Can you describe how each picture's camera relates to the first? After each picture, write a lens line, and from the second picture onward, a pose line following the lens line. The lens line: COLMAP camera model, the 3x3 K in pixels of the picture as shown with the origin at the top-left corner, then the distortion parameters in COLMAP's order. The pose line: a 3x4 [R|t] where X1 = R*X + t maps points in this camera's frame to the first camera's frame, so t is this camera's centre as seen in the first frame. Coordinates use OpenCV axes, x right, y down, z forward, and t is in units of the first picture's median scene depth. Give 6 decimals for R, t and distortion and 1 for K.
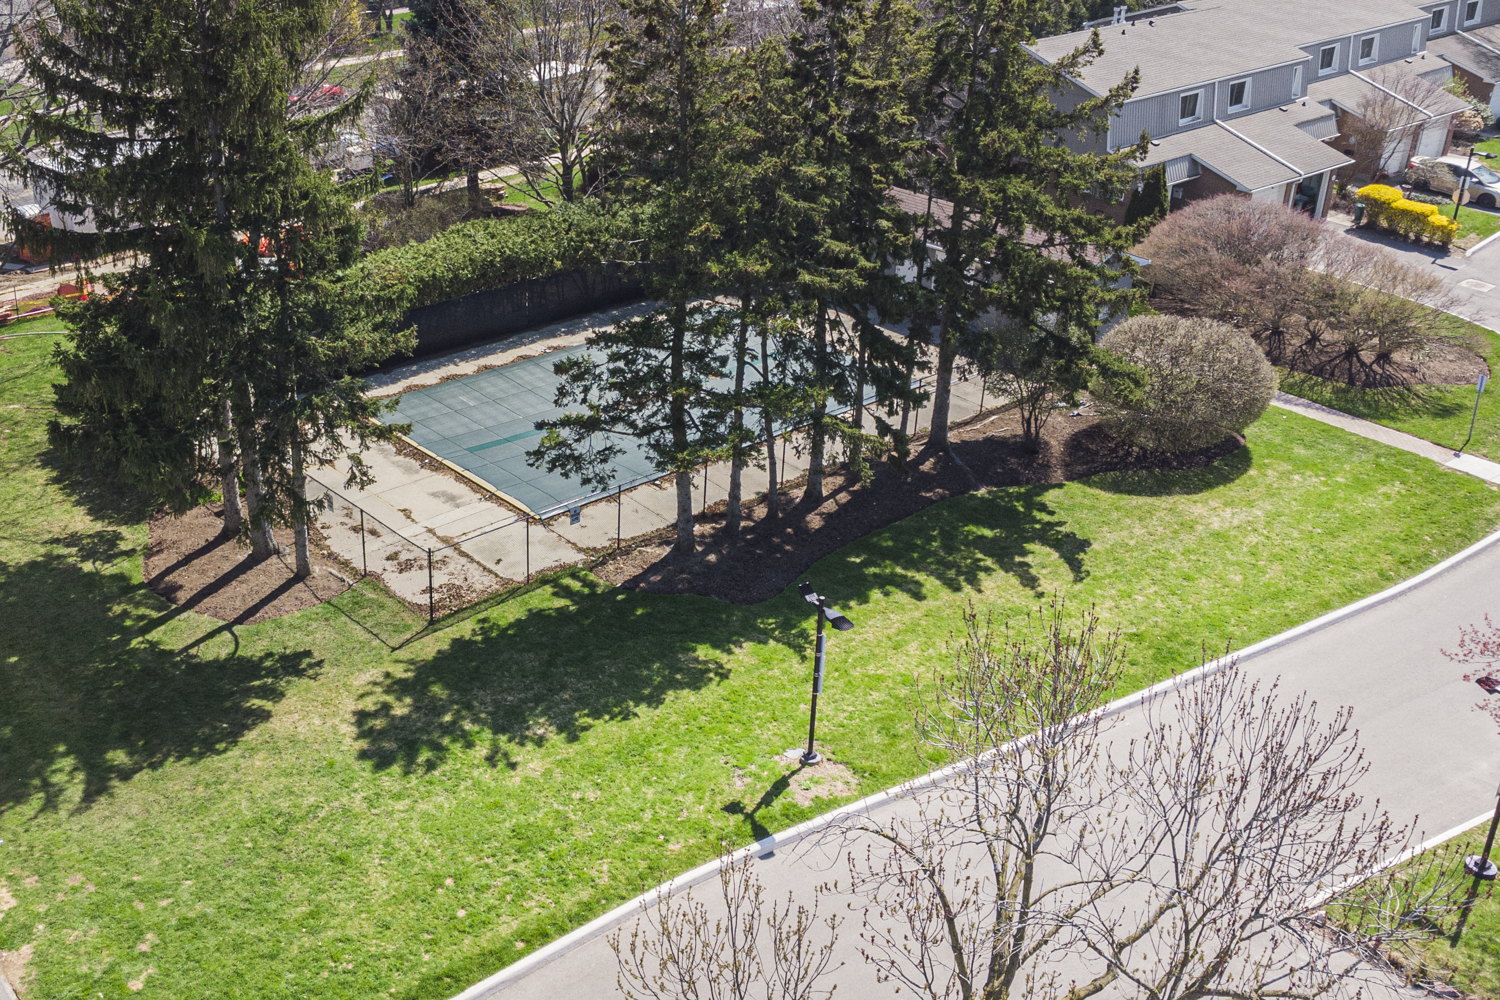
lens RADIAL K [[1317.1, 0, 747.0], [0, 1317.1, 620.4], [0, 0, 1]] dist [-0.015939, 0.104815]
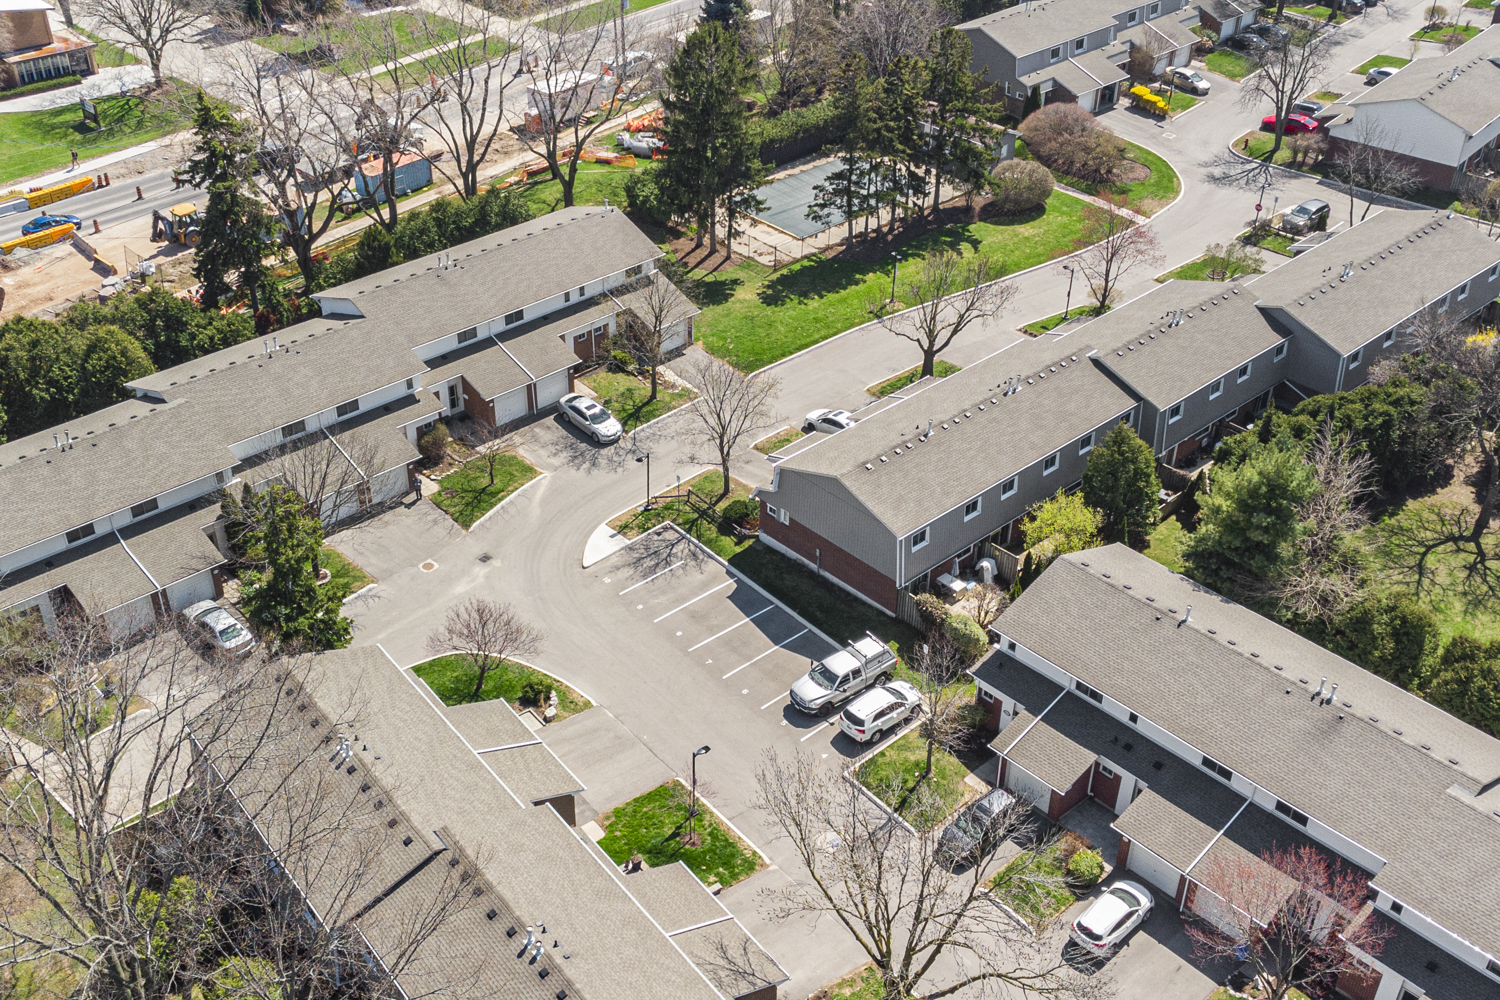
lens RADIAL K [[1317.1, 0, 747.0], [0, 1317.1, 620.4], [0, 0, 1]] dist [-0.015939, 0.104815]
pose [[0.998769, -0.007808, -0.048981, -0.143287], [0.015688, 0.986564, 0.162620, 0.301722], [0.047053, -0.163188, 0.985472, -2.174721]]
